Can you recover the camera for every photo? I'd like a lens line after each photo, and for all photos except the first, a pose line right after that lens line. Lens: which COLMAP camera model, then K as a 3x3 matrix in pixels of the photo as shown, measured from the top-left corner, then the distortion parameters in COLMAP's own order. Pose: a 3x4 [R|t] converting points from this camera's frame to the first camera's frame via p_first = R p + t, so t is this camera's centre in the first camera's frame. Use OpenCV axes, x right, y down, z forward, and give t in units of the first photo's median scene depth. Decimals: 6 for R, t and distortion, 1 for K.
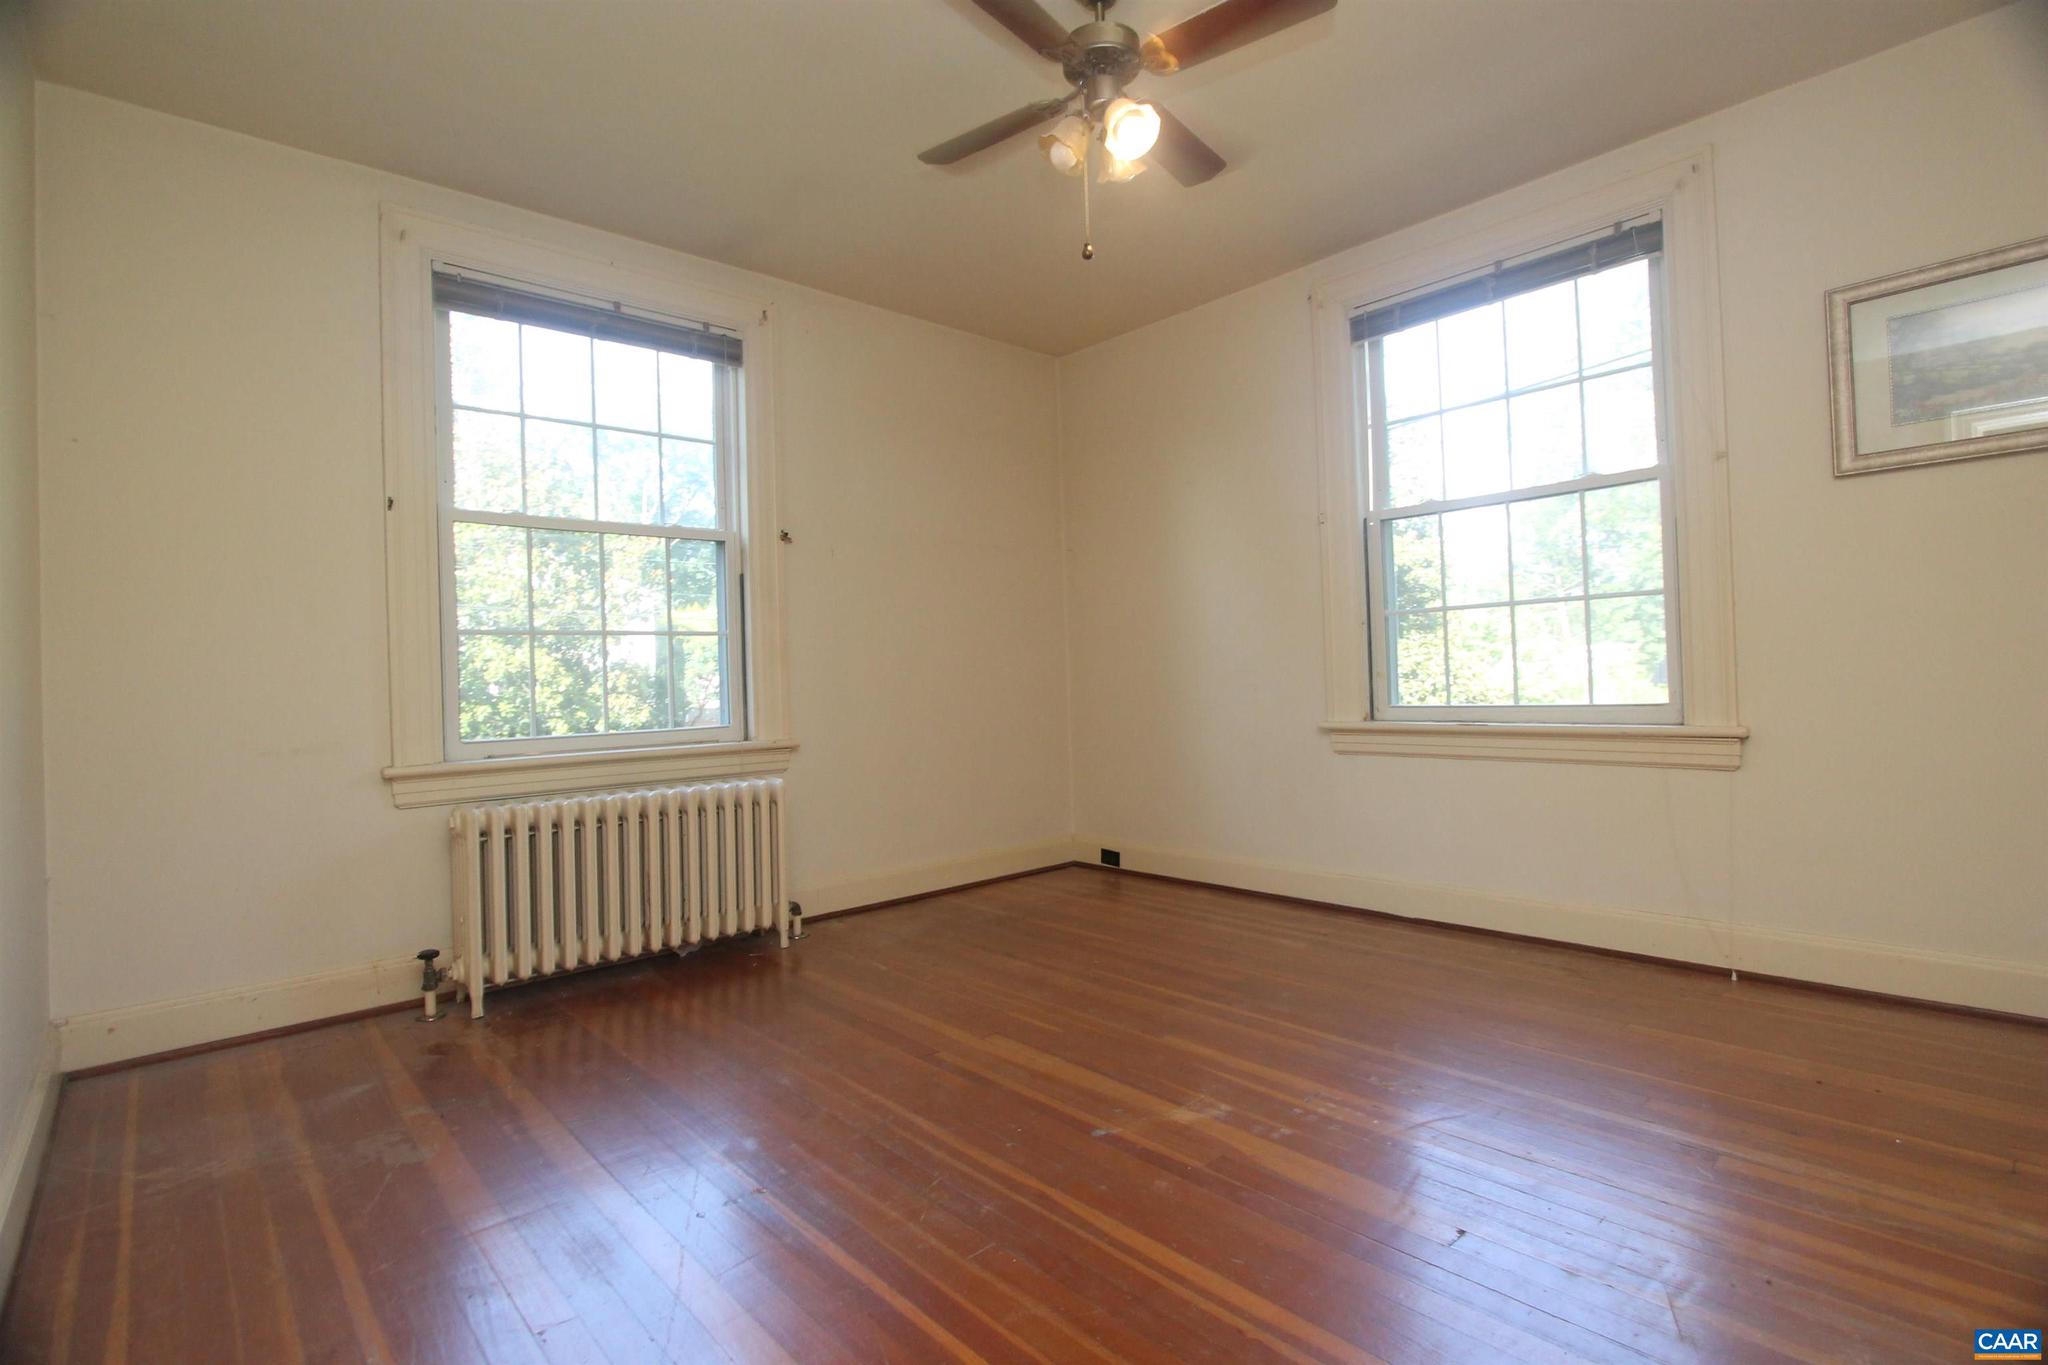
lens RADIAL K [[974.4, 0, 1024.2], [0, 974.4, 658.3], [0, 0, 1]] dist [-0.000315, -0.000050]
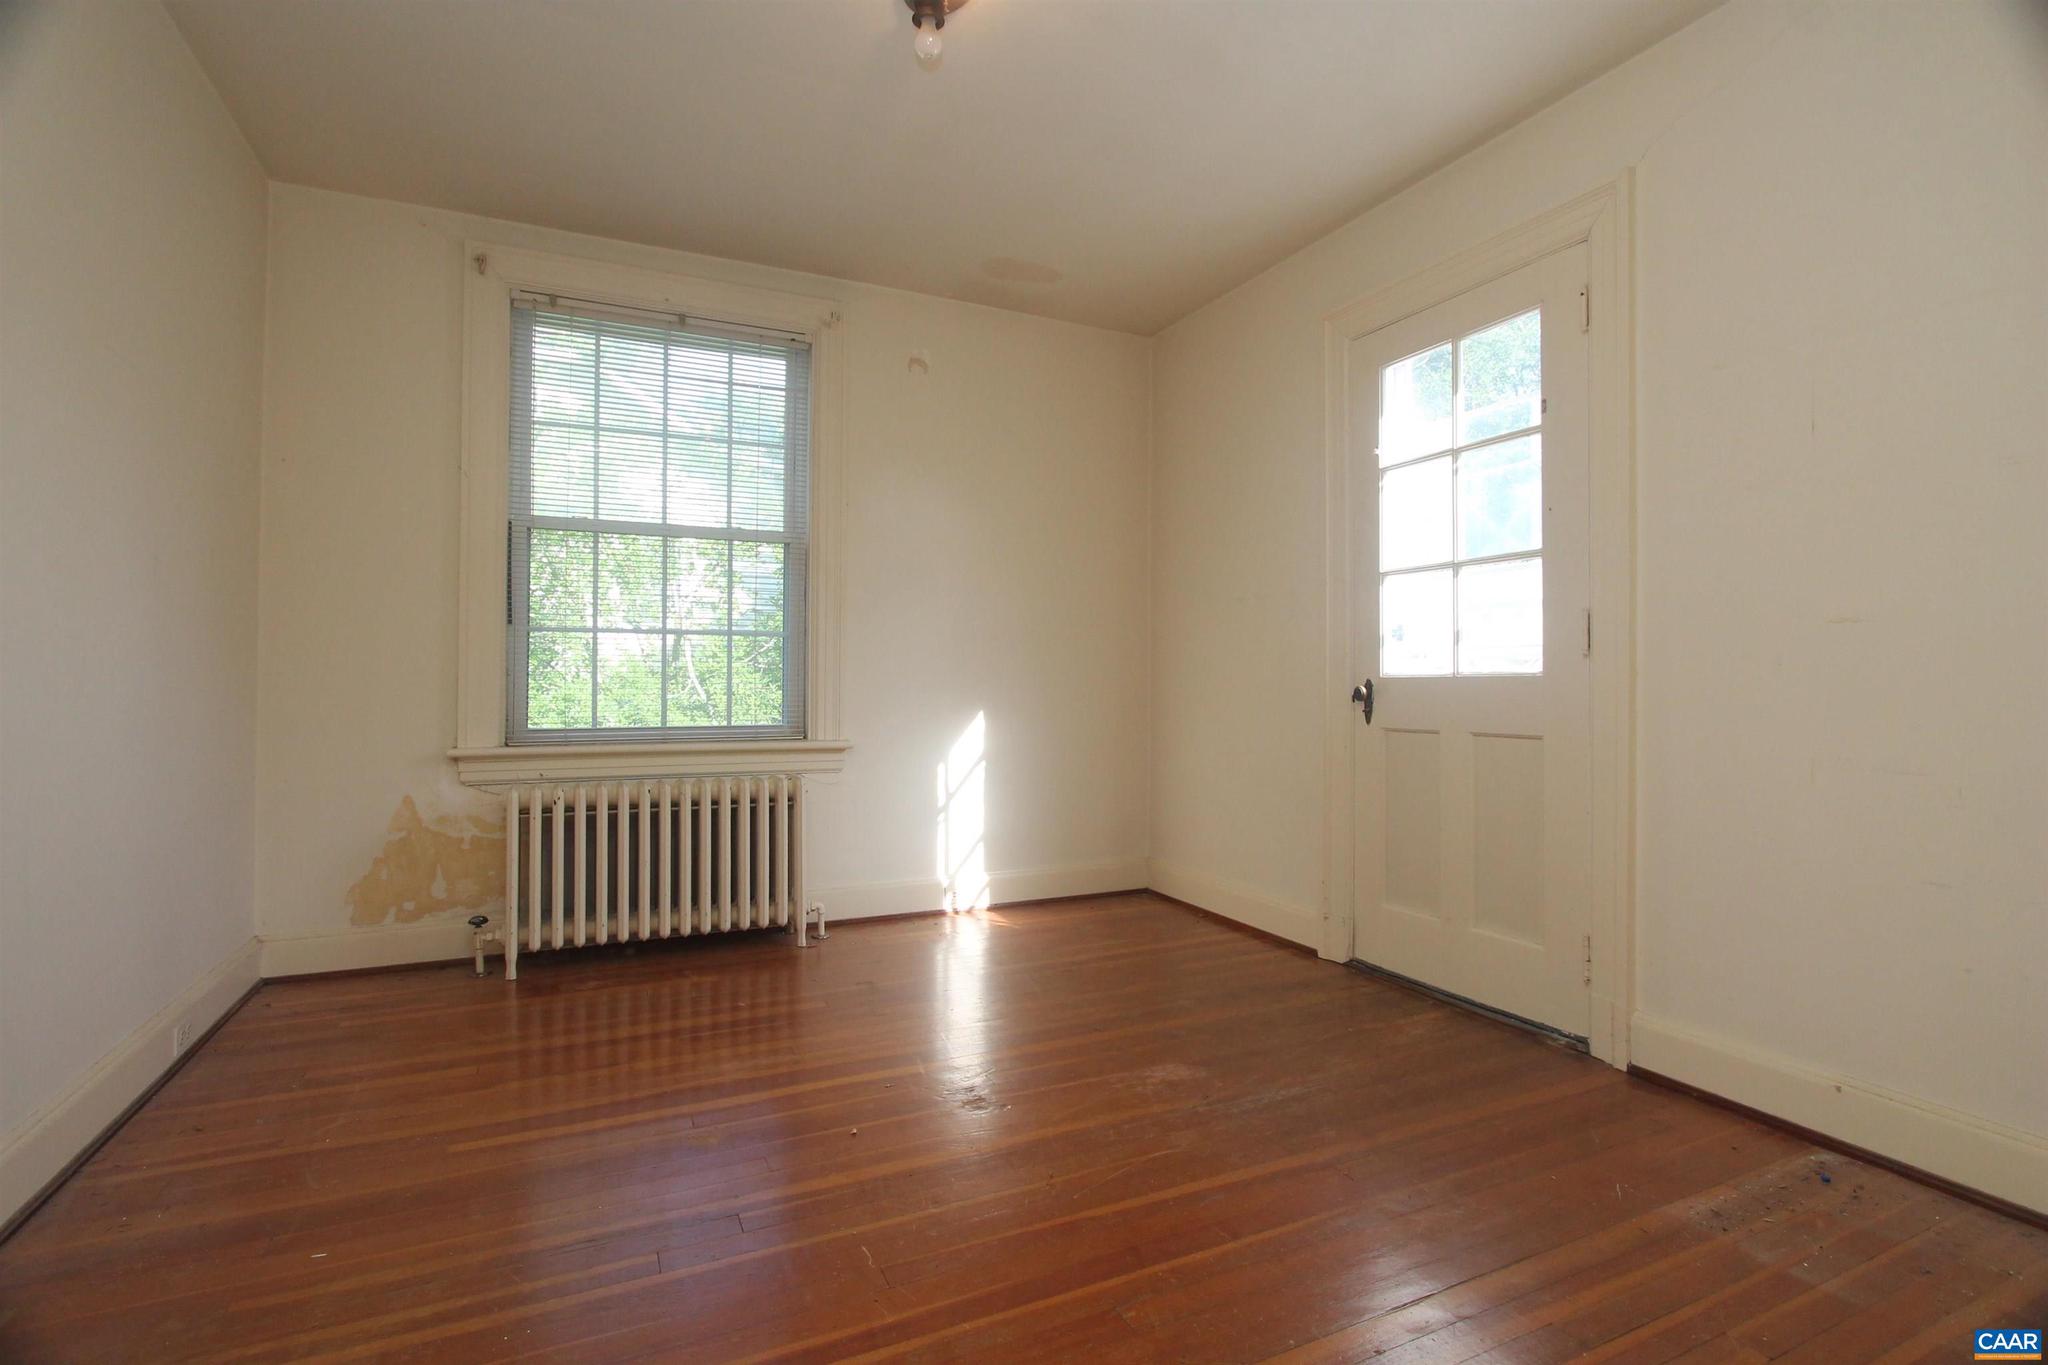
lens RADIAL K [[974.6, 0, 1024.0], [0, 974.6, 682.5], [0, 0, 1]] dist [-0.000866, -0.000285]
pose [[0.955300, 0.036397, -0.293390, 0.283419], [-0.026590, 0.998949, 0.037345, -0.022115], [0.294441, -0.027874, 0.955263, 0.113606]]
